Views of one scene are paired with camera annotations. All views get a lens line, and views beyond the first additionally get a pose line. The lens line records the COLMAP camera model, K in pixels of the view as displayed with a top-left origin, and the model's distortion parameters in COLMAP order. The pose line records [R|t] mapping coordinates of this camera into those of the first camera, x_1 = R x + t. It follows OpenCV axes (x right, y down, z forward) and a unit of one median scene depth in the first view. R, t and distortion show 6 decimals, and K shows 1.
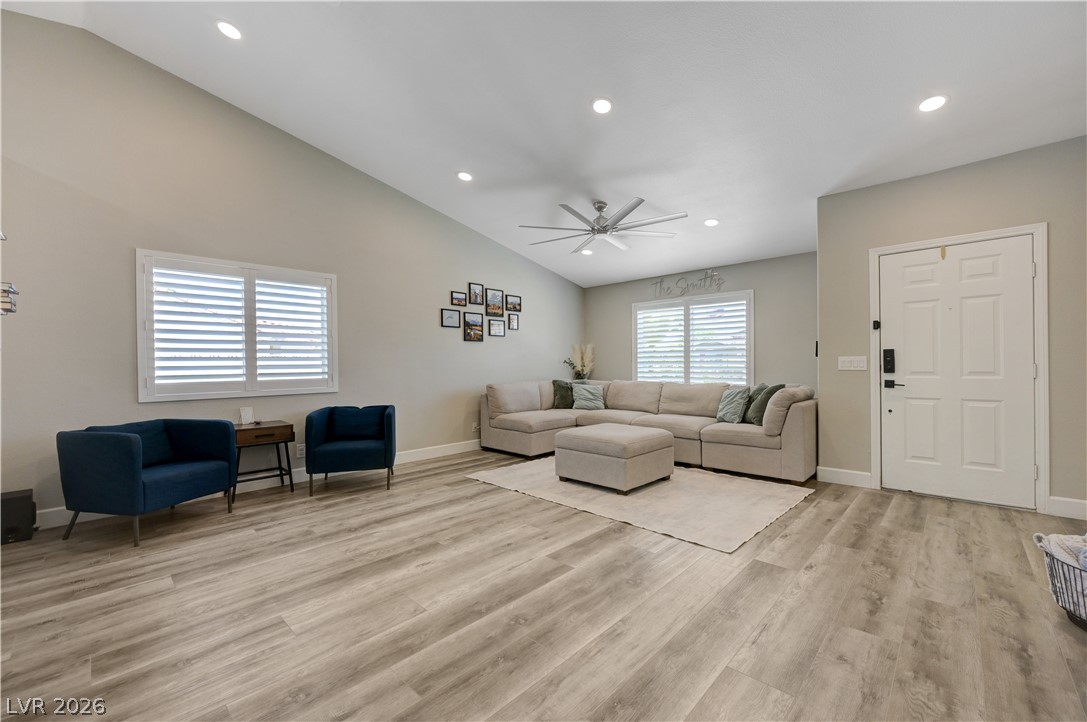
lens RADIAL K [[434.1, 0, 549.0], [0, 434.1, 365.5], [0, 0, 1]] dist [-0.002861, -0.000125]
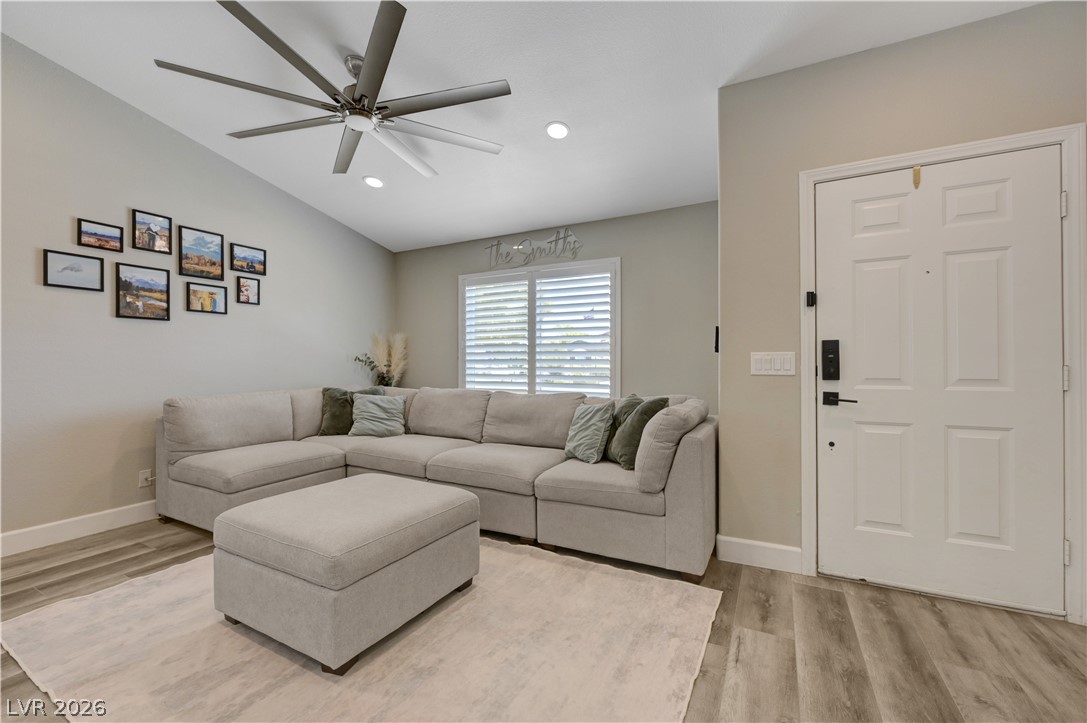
lens RADIAL K [[445.2, 0, 543.5], [0, 445.2, 361.5], [0, 0, 1]] dist [-0.000183, -0.000309]
pose [[0.963143, 0.006469, 0.268912, 0.198523], [-0.004572, 0.999960, -0.007680, -0.001382], [-0.268951, 0.006168, 0.963134, 0.424655]]
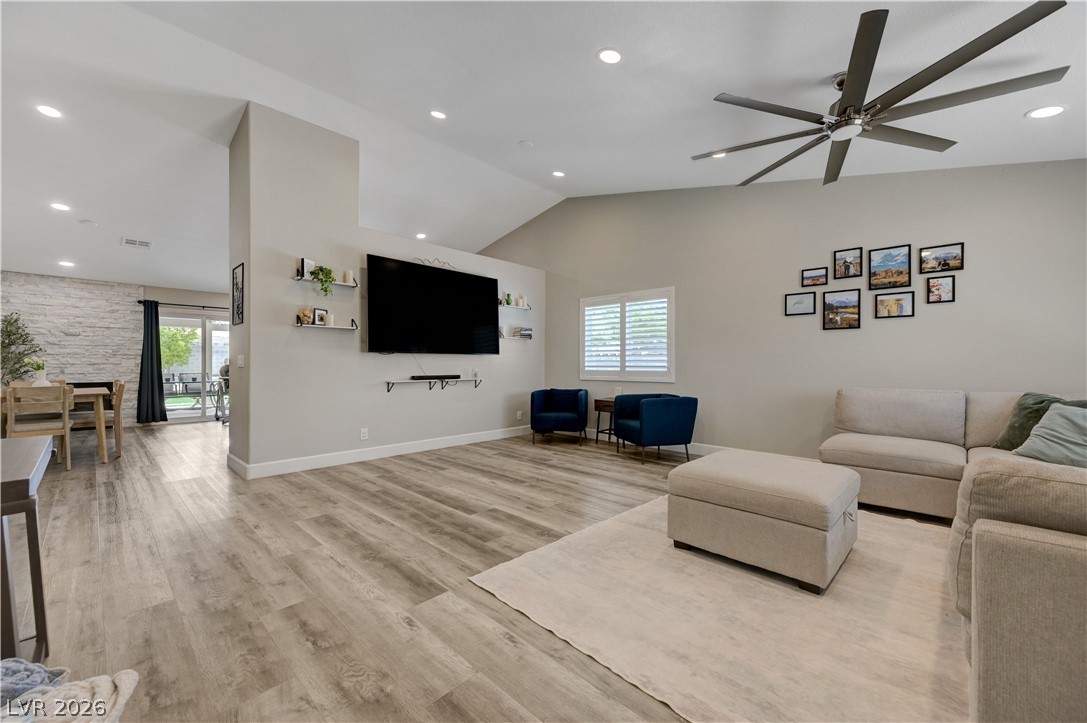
lens RADIAL K [[425.7, 0, 547.4], [0, 425.7, 360.8], [0, 0, 1]] dist [0.000272, -0.000014]
pose [[0.006267, 0.004542, -0.999970, 0.693220], [-0.004988, 0.999977, 0.004511, -0.003466], [0.999968, 0.004959, 0.006290, 0.630740]]
